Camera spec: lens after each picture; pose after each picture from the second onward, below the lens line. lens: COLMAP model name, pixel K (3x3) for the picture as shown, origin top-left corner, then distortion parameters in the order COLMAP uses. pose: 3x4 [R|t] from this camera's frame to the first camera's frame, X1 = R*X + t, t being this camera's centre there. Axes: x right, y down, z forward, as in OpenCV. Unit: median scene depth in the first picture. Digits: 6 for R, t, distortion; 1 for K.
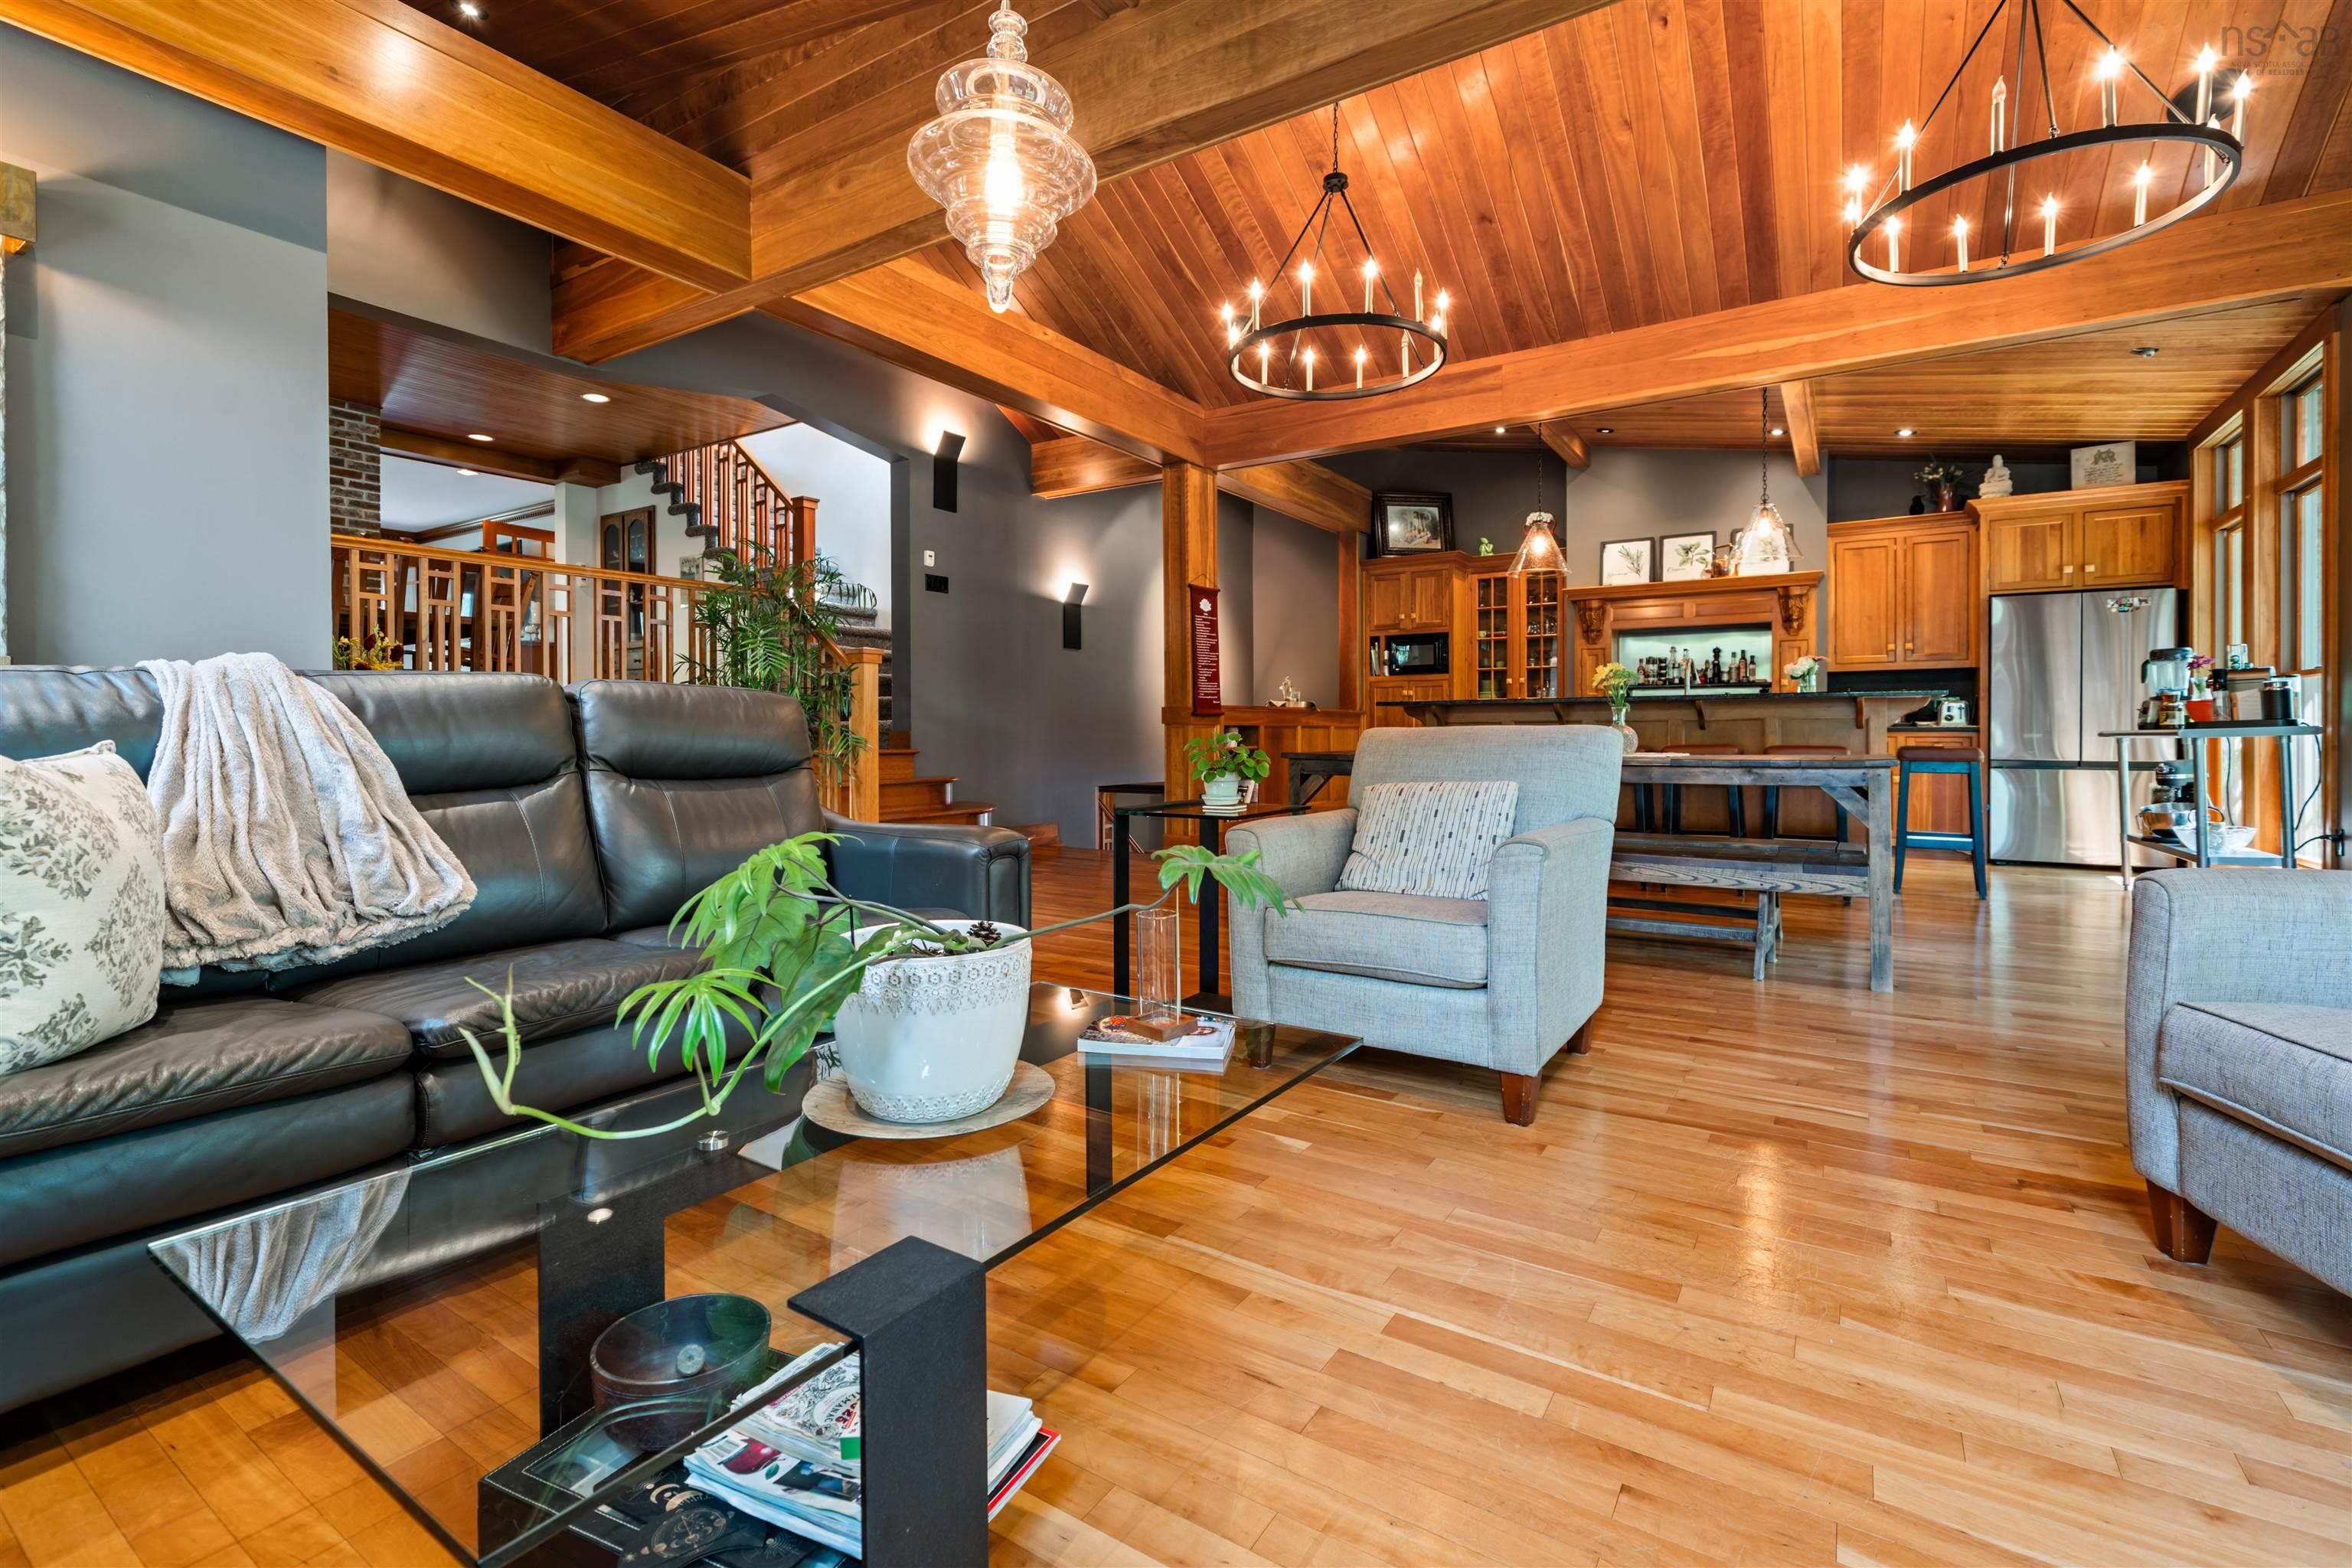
lens RADIAL K [[1040.1, 0, 1176.5], [0, 1040.1, 742.7], [0, 0, 1]] dist [0.000852, 0.000087]
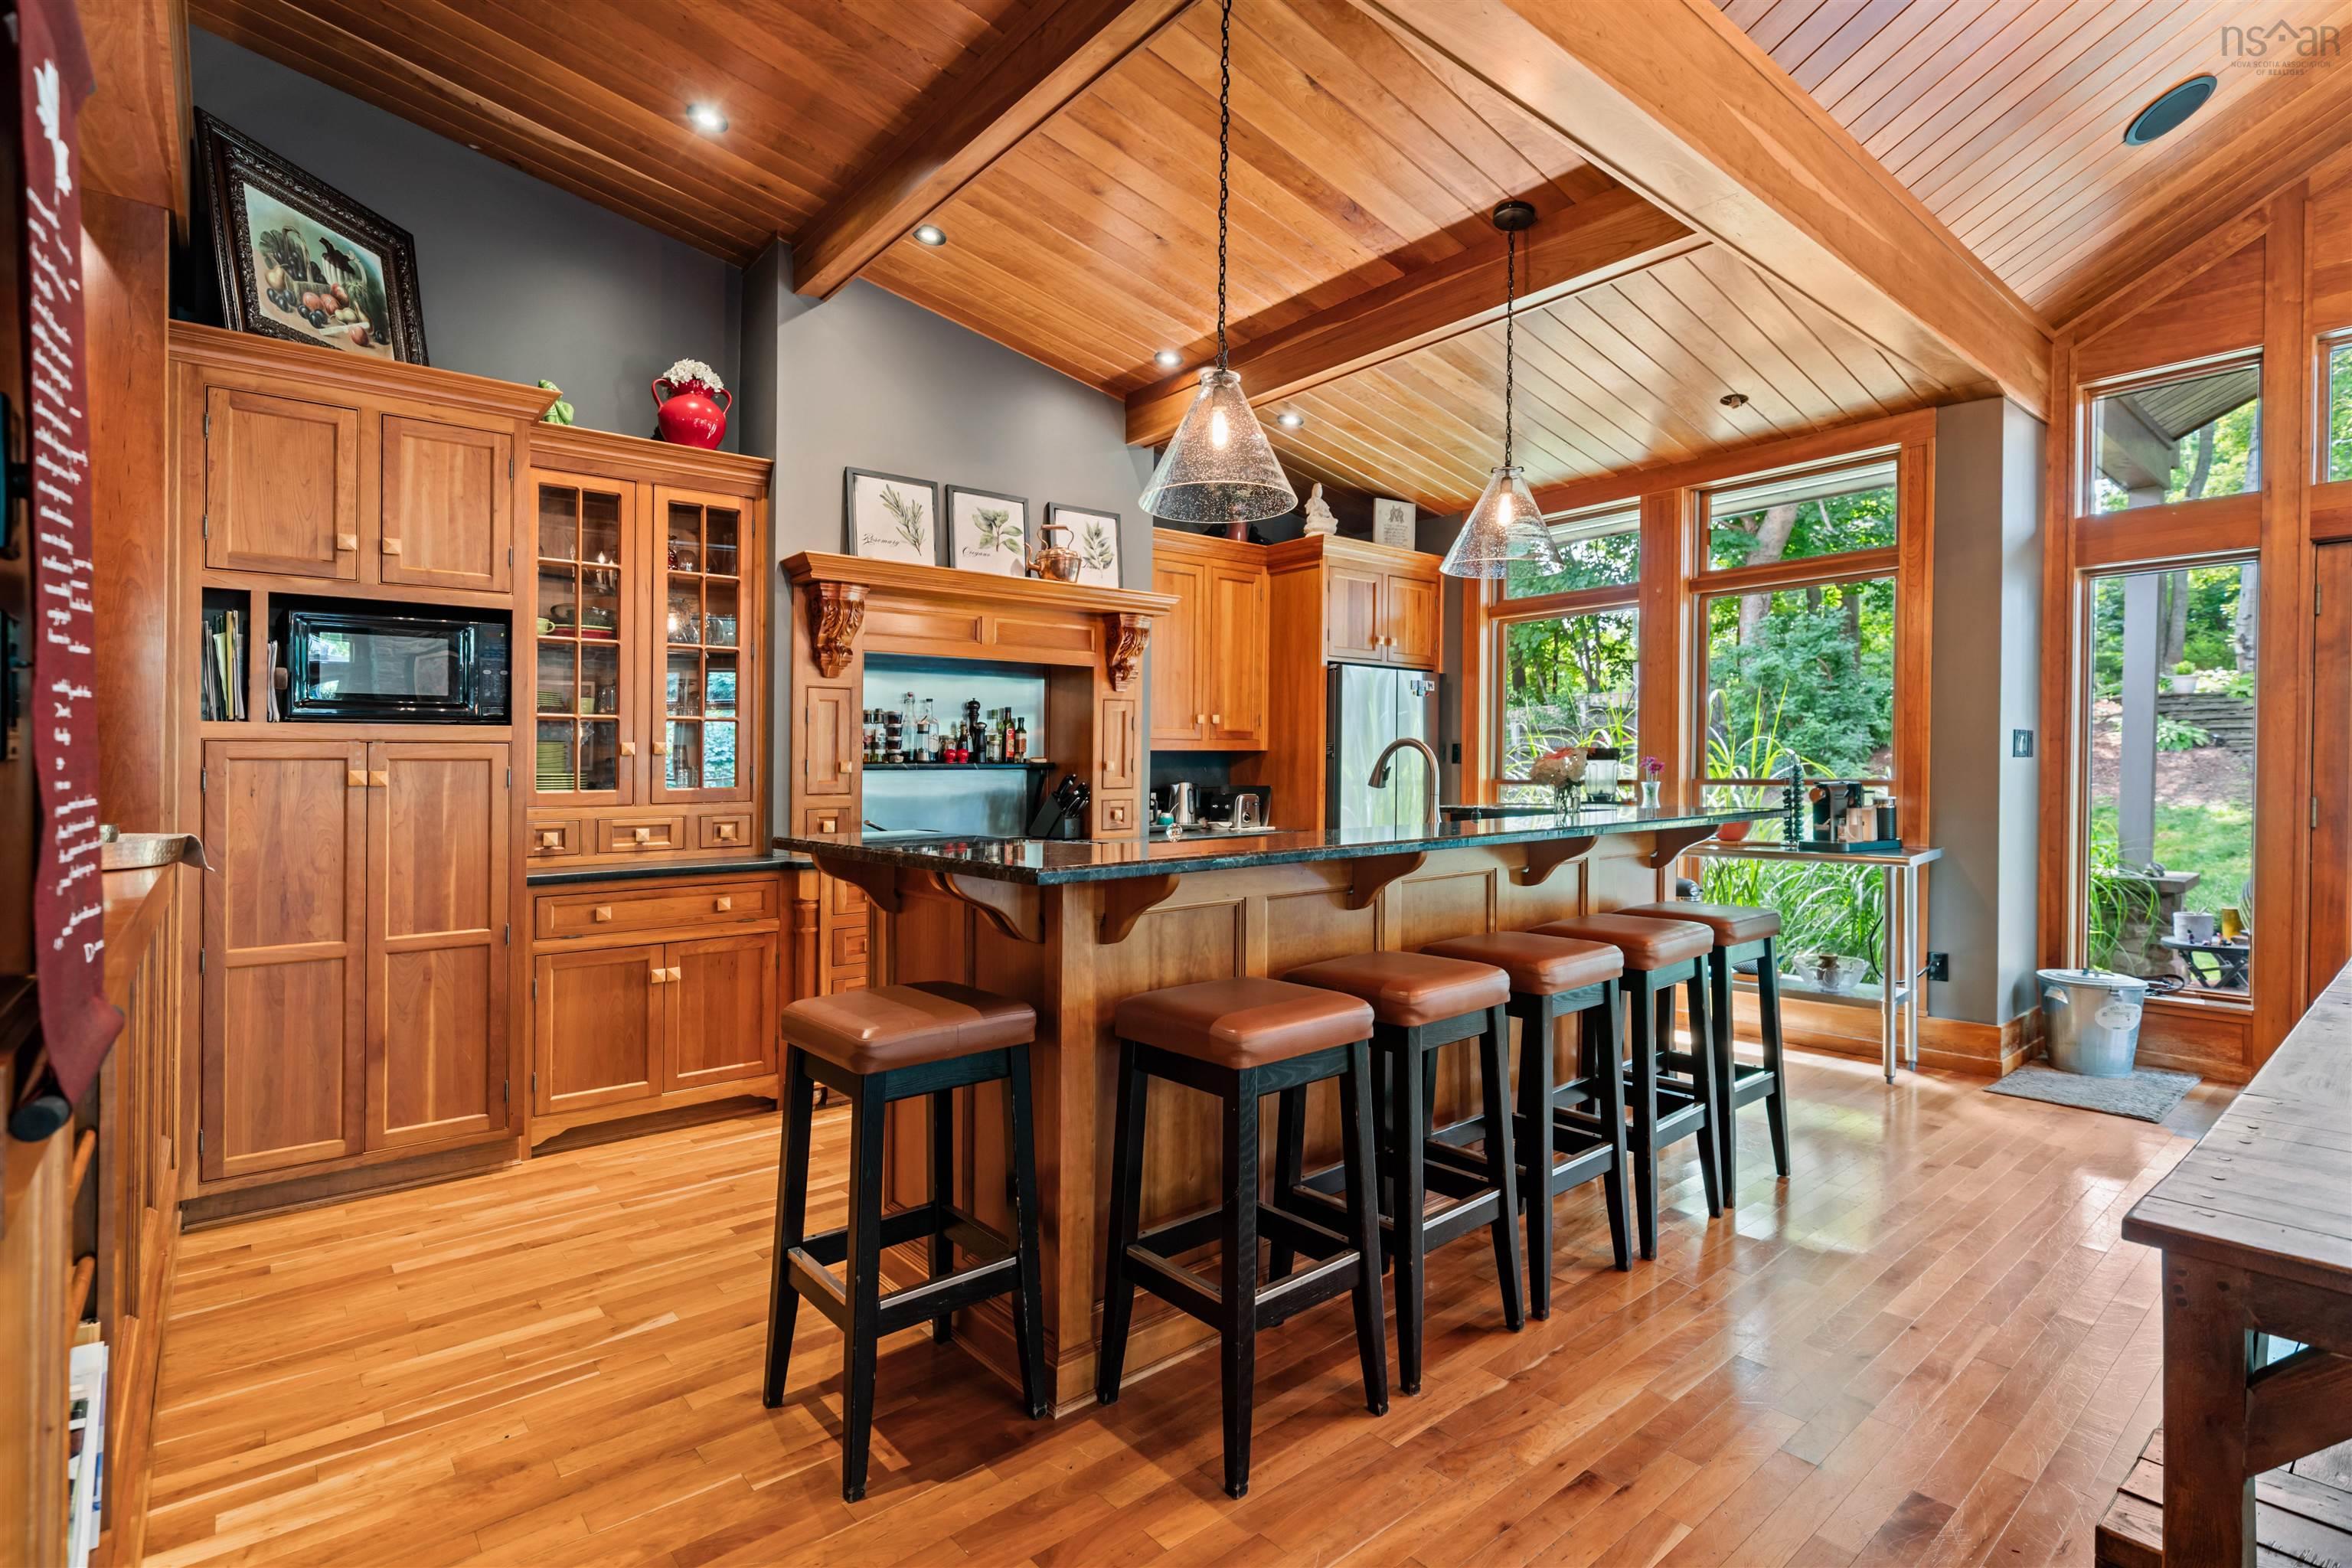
lens RADIAL K [[1131.1, 0, 1164.8], [0, 1131.1, 781.3], [0, 0, 1]] dist [0.000992, -0.000247]
pose [[0.292937, -0.015061, 0.956013, -0.061219], [0.014866, 0.999827, 0.011196, -0.061492], [-0.956016, 0.010932, 0.293110, 0.852642]]
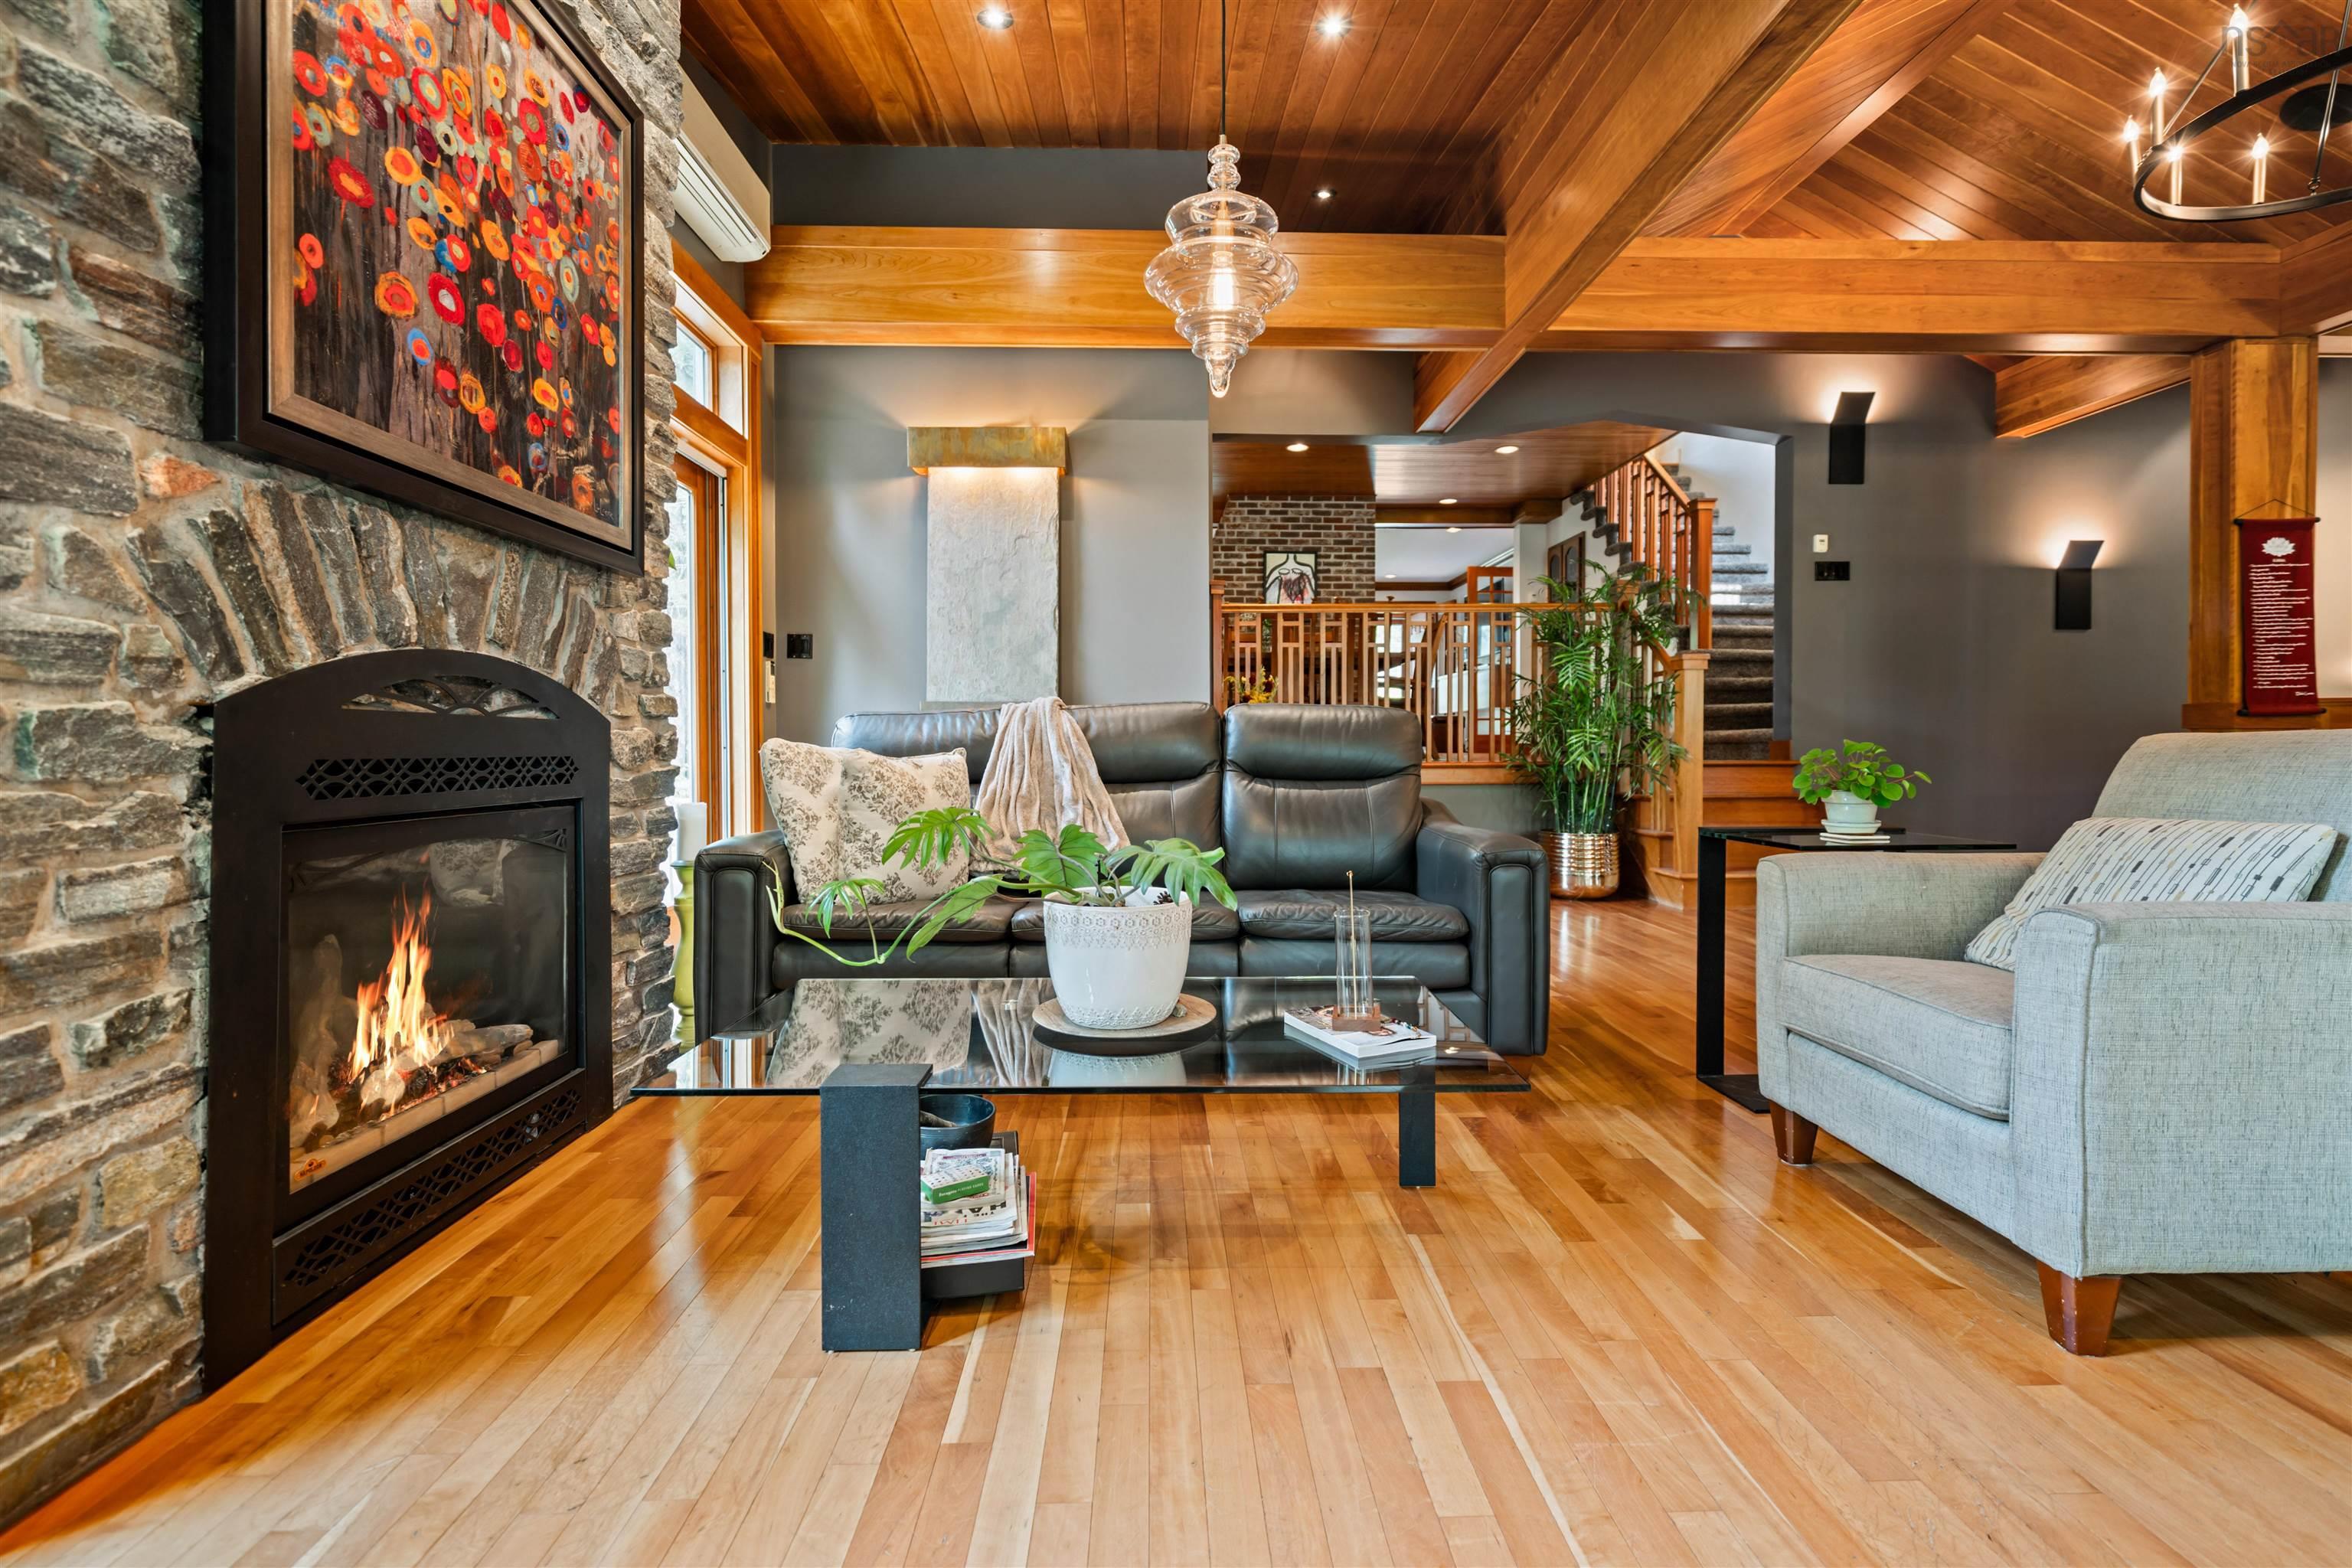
lens RADIAL K [[1035.8, 0, 1184.7], [0, 1035.8, 767.5], [0, 0, 1]] dist [0.000383, 0.000445]
pose [[0.567914, 0.017117, -0.822910, 0.175788], [-0.005372, 0.999840, 0.017090, -0.000380], [0.823070, -0.005285, 0.567915, 0.059927]]
